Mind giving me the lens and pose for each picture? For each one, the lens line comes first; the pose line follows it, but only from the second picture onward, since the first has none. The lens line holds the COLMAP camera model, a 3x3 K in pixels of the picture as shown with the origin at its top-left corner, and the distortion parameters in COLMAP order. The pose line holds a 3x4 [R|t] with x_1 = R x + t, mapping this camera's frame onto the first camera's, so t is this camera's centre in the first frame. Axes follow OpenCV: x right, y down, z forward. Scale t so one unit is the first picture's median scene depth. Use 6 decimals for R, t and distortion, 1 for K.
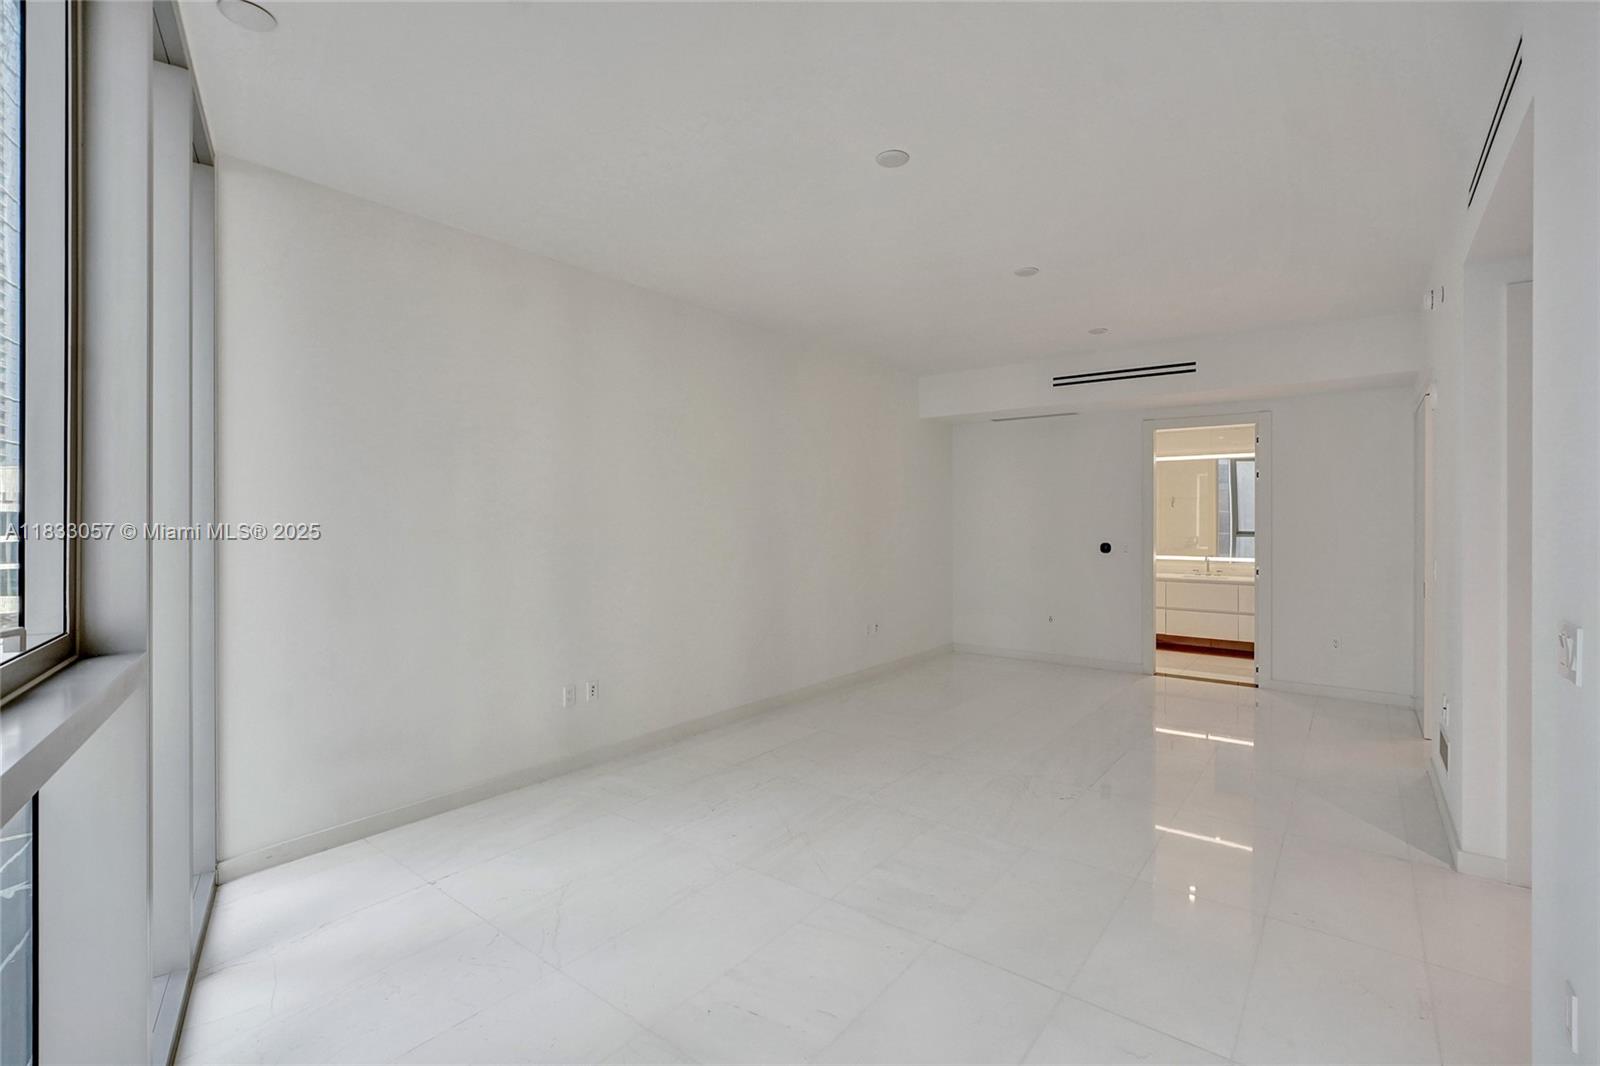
lens RADIAL K [[717.2, 0, 804.0], [0, 717.2, 518.2], [0, 0, 1]] dist [-0.000439, 0.000543]
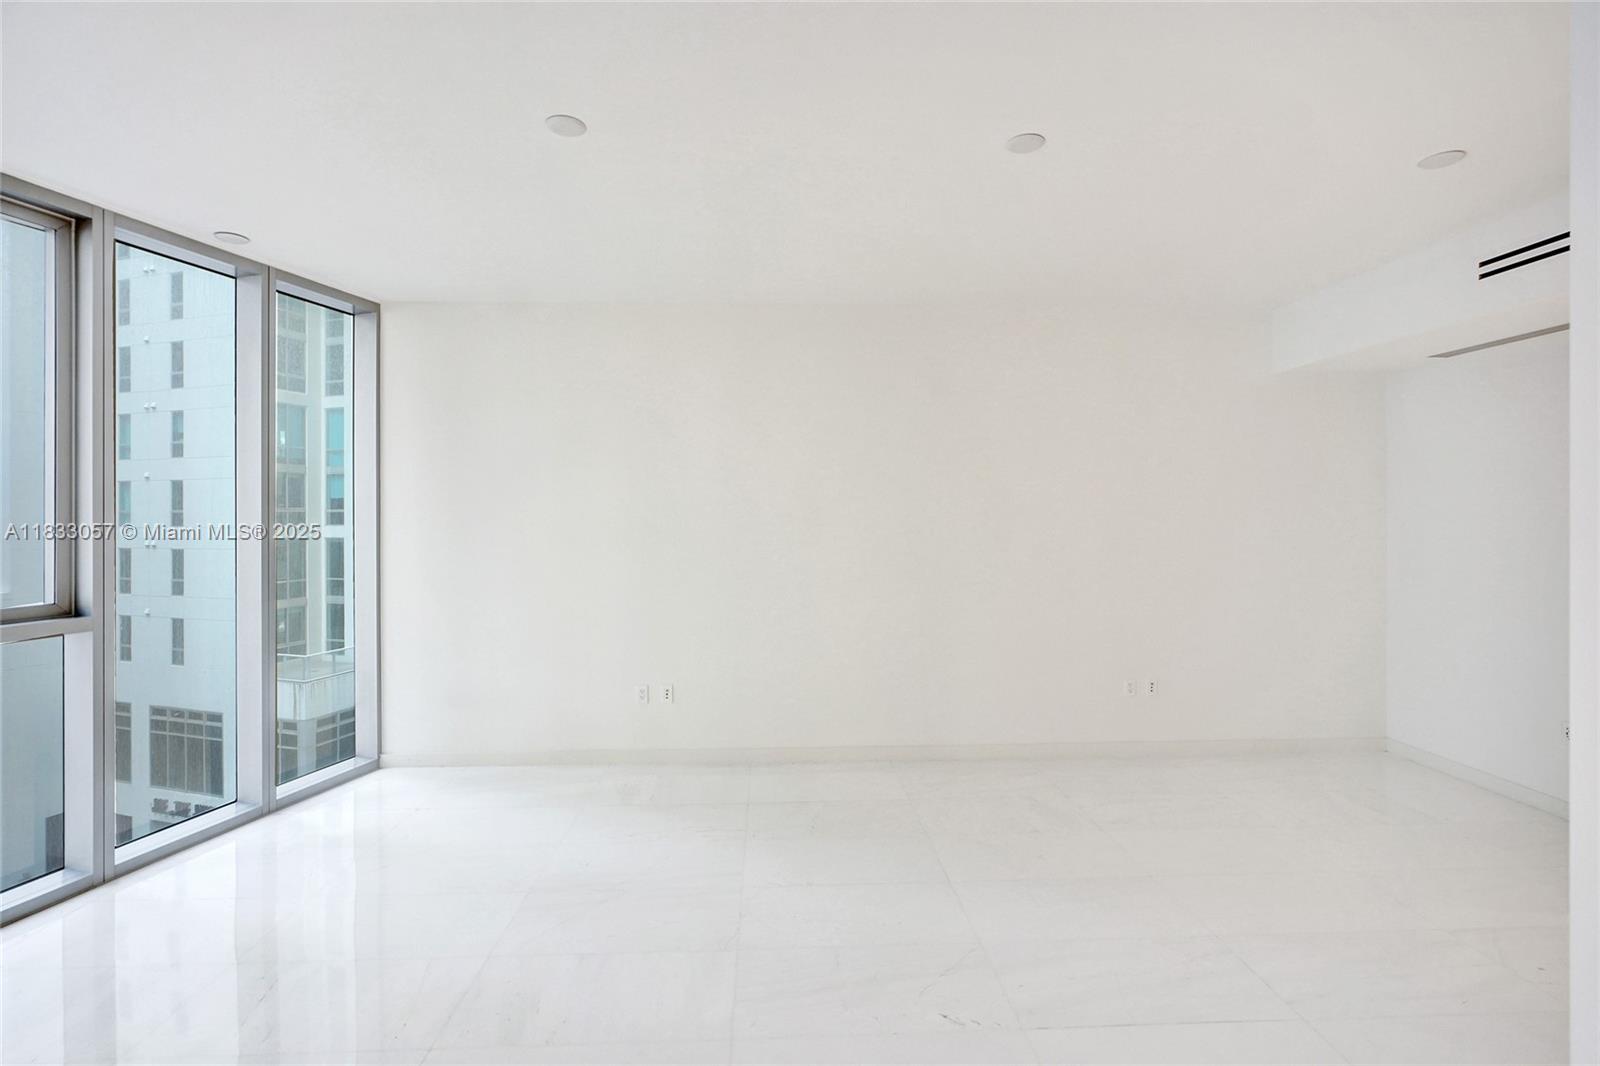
lens RADIAL K [[717.2, 0, 804.0], [0, 717.2, 518.2], [0, 0, 1]] dist [-0.000439, 0.000543]
pose [[0.652437, 0.000152, -0.757843, 0.671374], [0.005264, 0.999975, 0.004732, -0.027408], [0.757825, -0.007077, 0.652420, 0.471663]]
